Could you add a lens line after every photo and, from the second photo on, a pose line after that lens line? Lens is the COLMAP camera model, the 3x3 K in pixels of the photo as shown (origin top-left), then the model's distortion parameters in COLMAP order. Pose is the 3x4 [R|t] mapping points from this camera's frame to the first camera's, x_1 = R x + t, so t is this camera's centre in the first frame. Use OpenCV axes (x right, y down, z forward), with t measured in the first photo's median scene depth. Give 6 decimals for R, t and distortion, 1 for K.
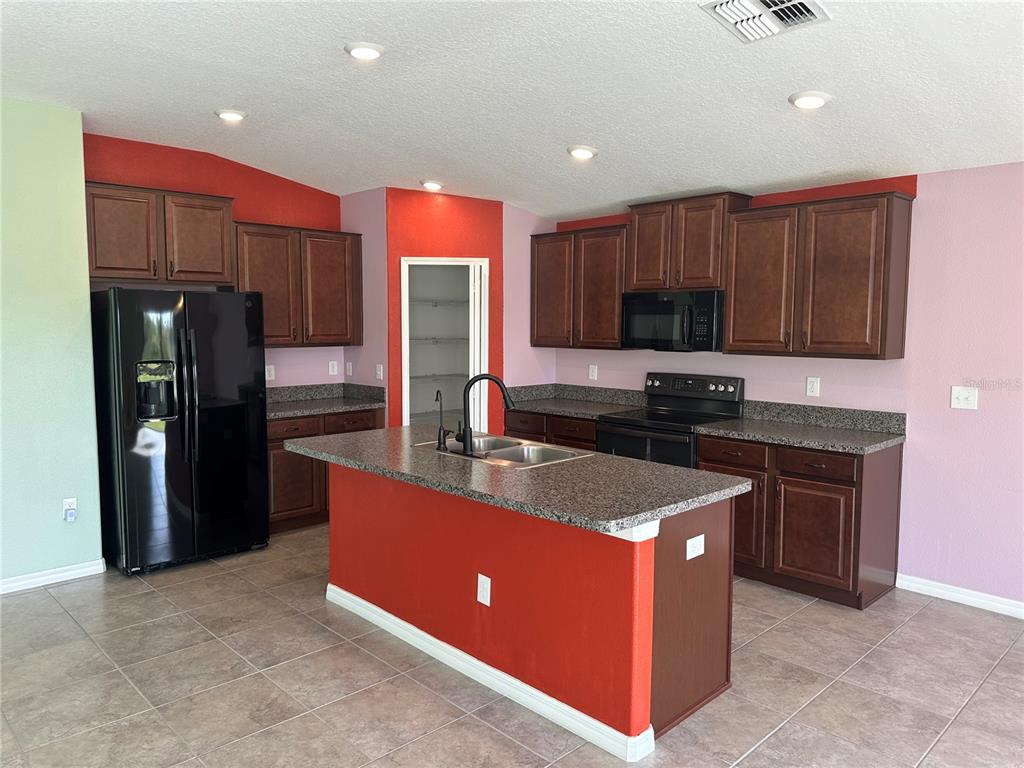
lens RADIAL K [[723.4, 0, 508.7], [0, 723.4, 390.6], [0, 0, 1]] dist [0.135686, -0.156051]
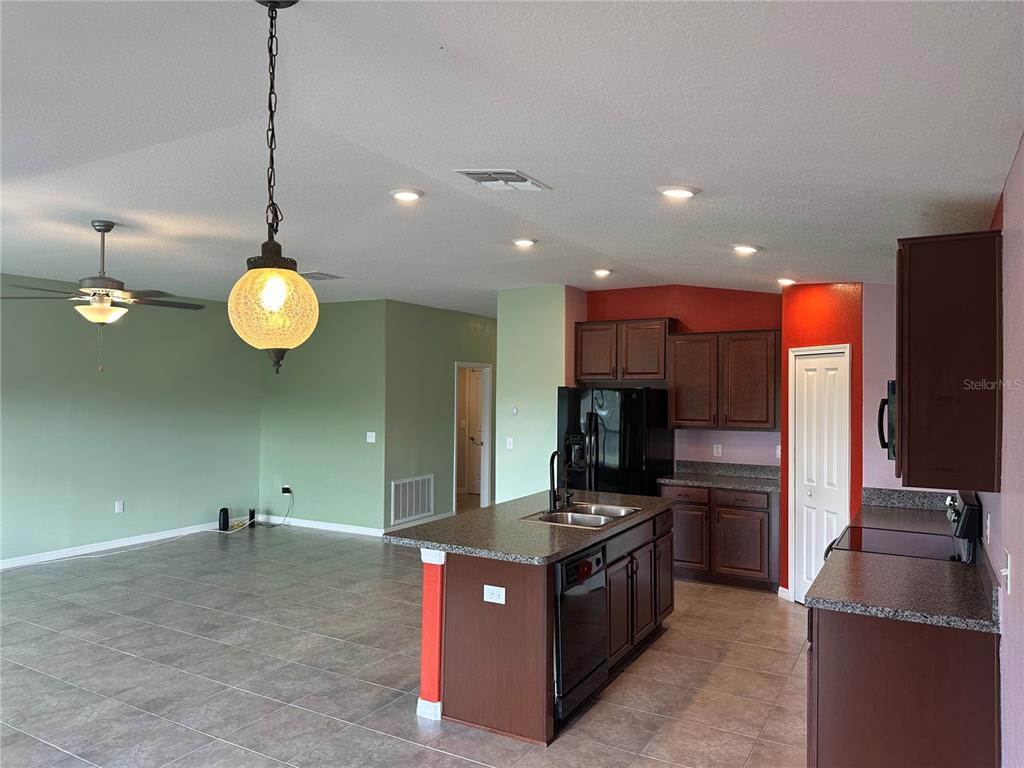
lens RADIAL K [[723.4, 0, 508.7], [0, 723.4, 390.6], [0, 0, 1]] dist [0.135686, -0.156051]
pose [[0.283561, -0.007490, -0.958925, 1.064033], [-0.096913, 0.994626, -0.036427, -0.065990], [0.954045, 0.103262, 0.281311, 0.460389]]
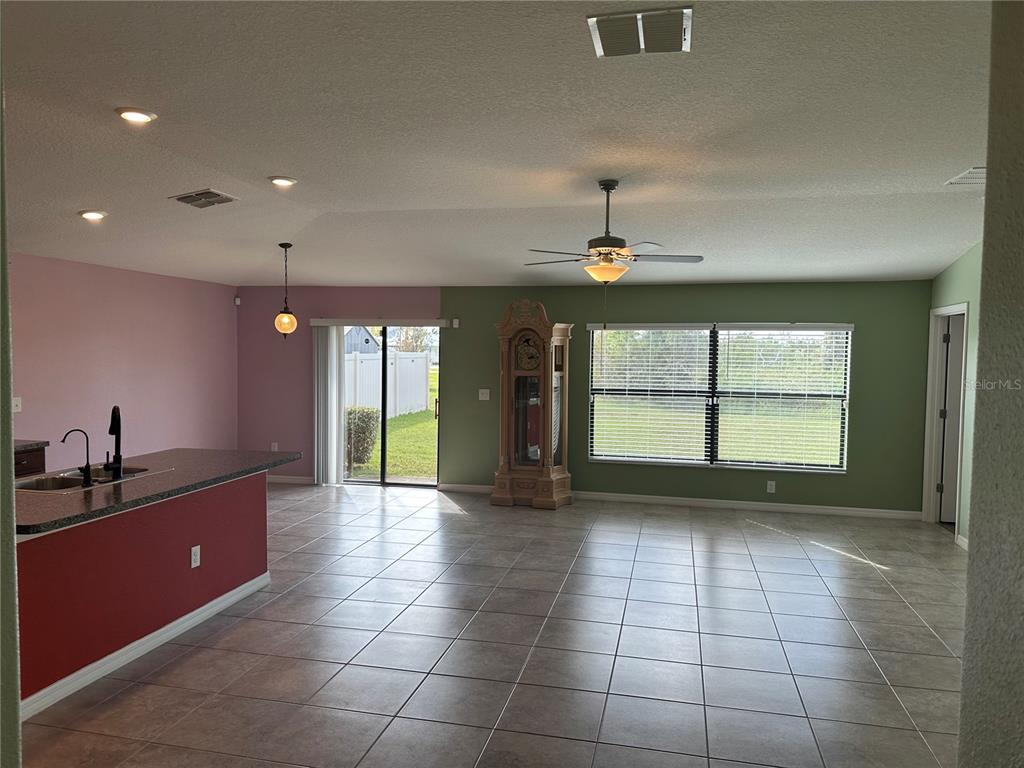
lens RADIAL K [[723.4, 0, 508.7], [0, 723.4, 390.6], [0, 0, 1]] dist [0.135686, -0.156051]
pose [[-0.547744, -0.054403, 0.834875, -1.180715], [0.069616, 0.991459, 0.110281, -0.114405], [-0.833744, 0.118526, -0.539279, 0.971457]]
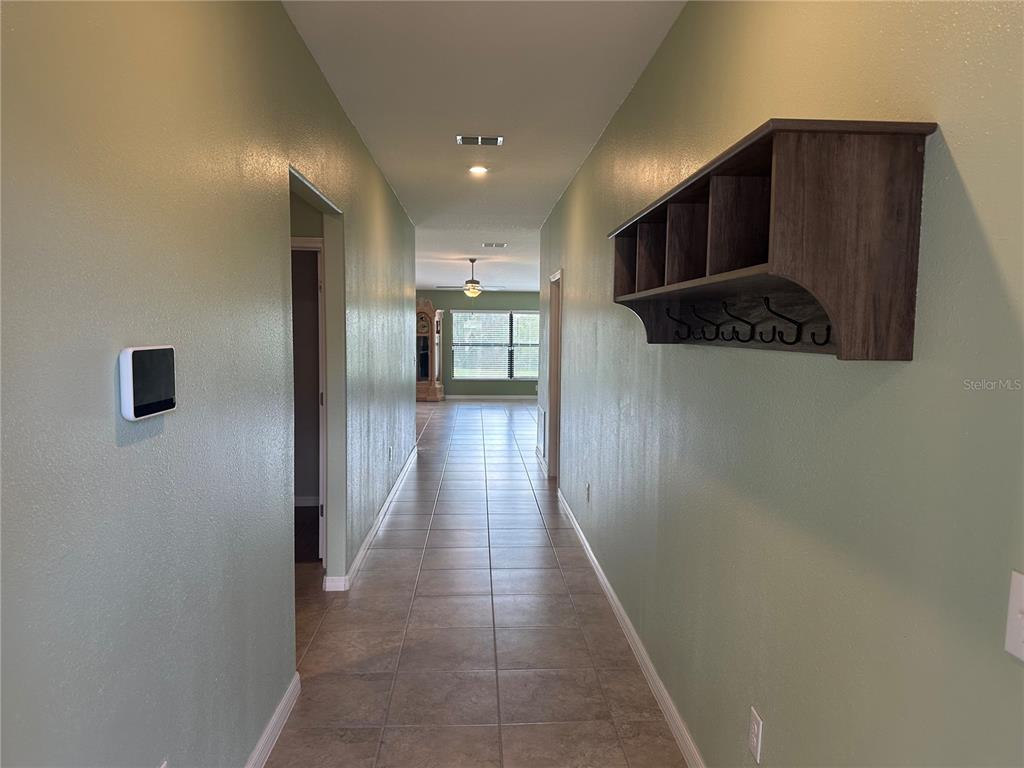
lens RADIAL K [[723.4, 0, 508.7], [0, 723.4, 390.6], [0, 0, 1]] dist [0.135686, -0.156051]
pose [[-0.753394, -0.072344, 0.653578, -2.461082], [0.046169, 0.985657, 0.162321, -0.254362], [-0.655947, 0.152467, -0.739248, 2.455548]]
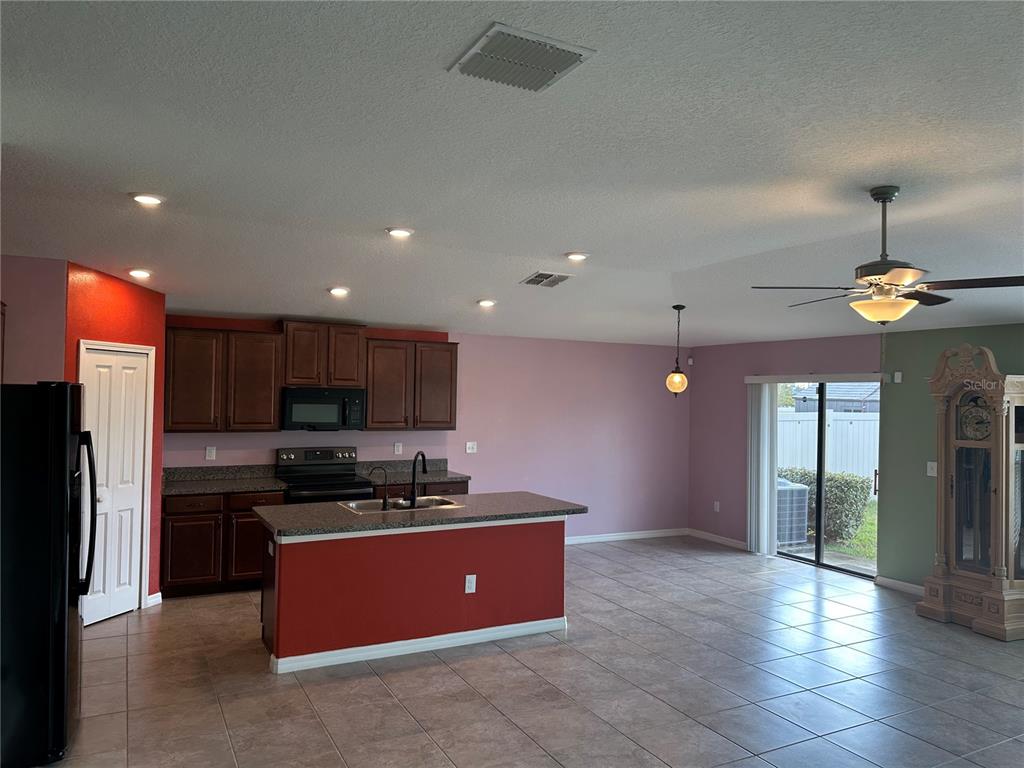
lens RADIAL K [[717.9, 0, 503.4], [0, 717.9, 386.3], [0, 0, 1]] dist [0.114229, -0.147243]
pose [[0.280609, 0.015946, 0.959690, -1.227239], [0.077566, 0.996215, -0.039232, -0.072050], [-0.956683, 0.085448, 0.278310, 0.361053]]
